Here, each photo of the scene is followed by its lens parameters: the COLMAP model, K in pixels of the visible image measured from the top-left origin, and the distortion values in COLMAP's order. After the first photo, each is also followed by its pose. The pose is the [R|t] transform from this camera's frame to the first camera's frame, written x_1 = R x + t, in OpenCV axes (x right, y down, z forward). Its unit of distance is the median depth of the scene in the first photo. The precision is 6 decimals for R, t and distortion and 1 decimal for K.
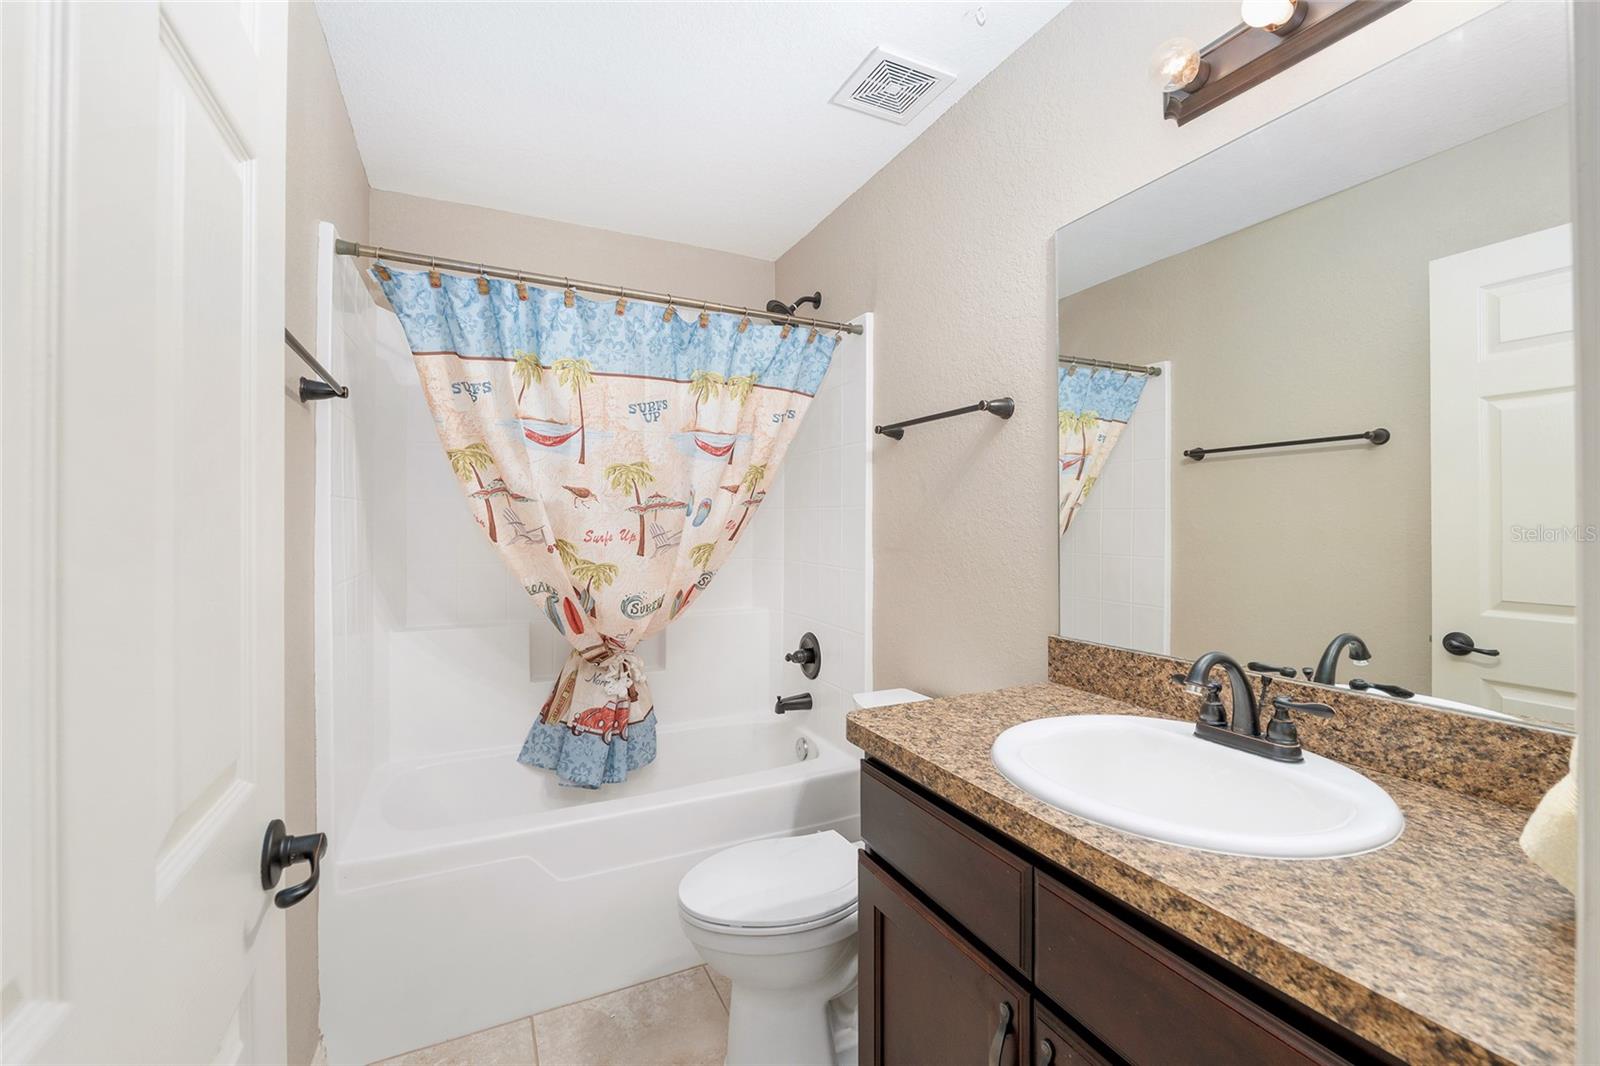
lens RADIAL K [[643.8, 0, 792.6], [0, 643.8, 507.3], [0, 0, 1]] dist [0.010110, 0.000024]
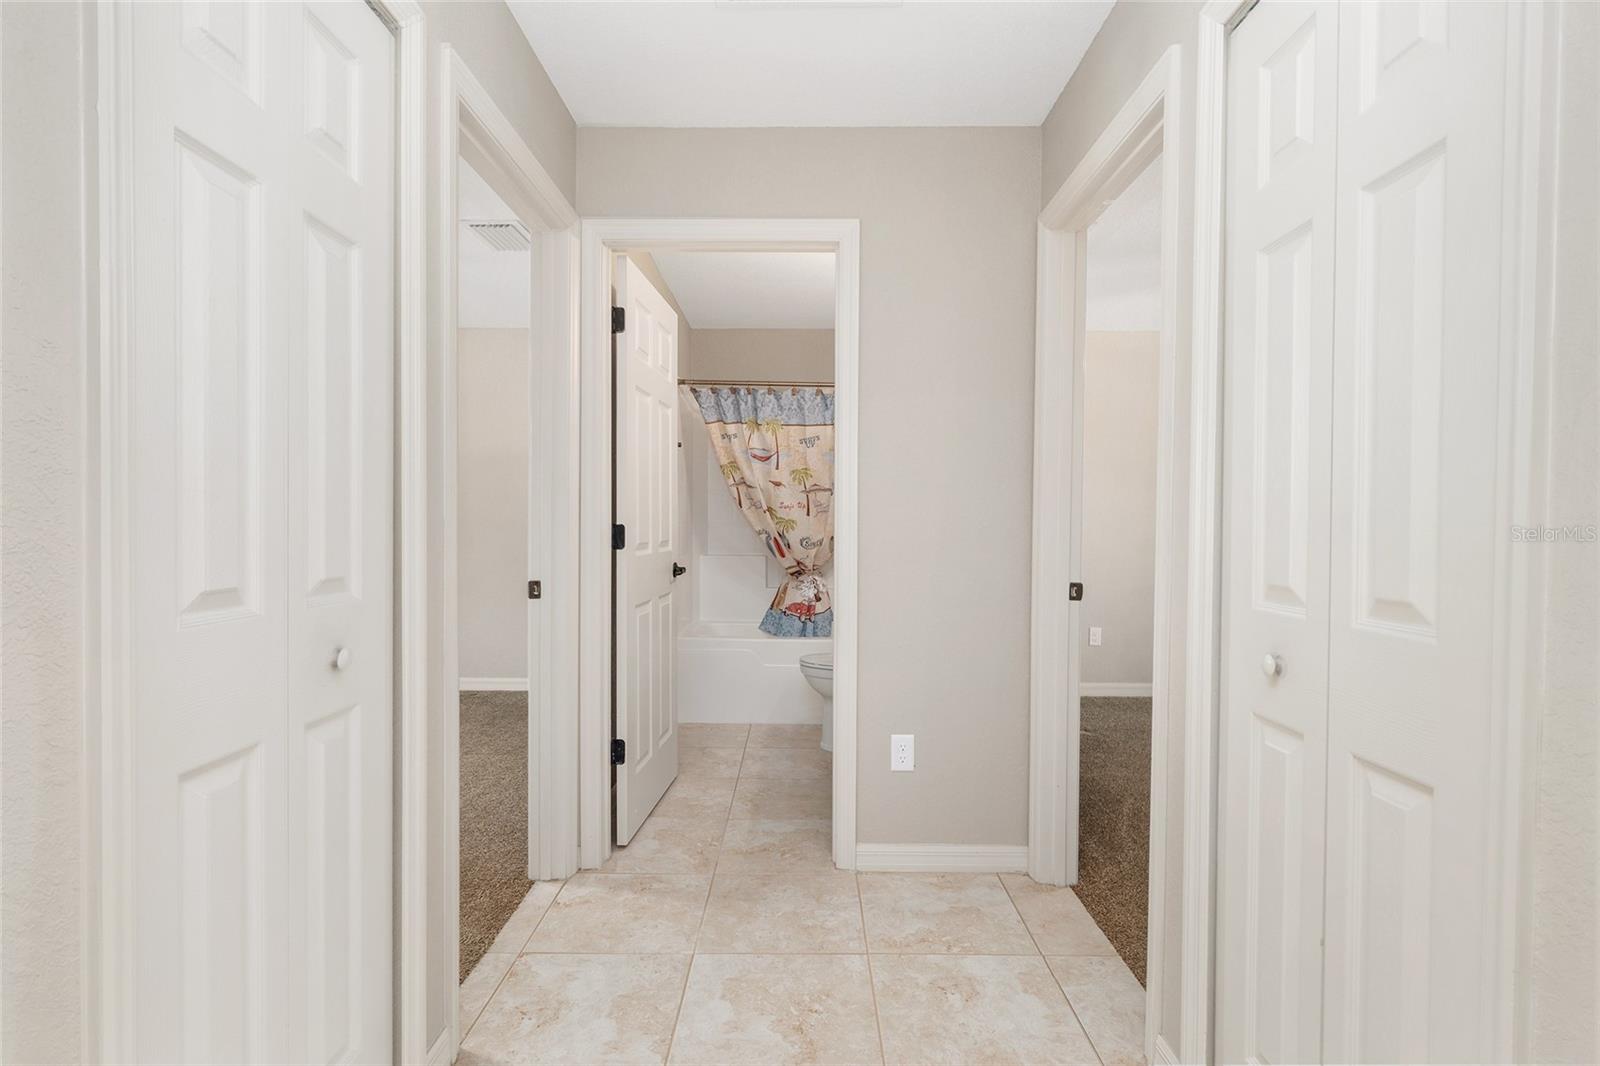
lens RADIAL K [[779.5, 0, 798.0], [0, 779.5, 512.0], [0, 0, 1]] dist [-0.001974, -0.000014]
pose [[0.907142, 0.009151, -0.420725, 0.756629], [0.004565, 0.999491, 0.031582, -0.011000], [0.420799, -0.030570, 0.906639, -1.190265]]
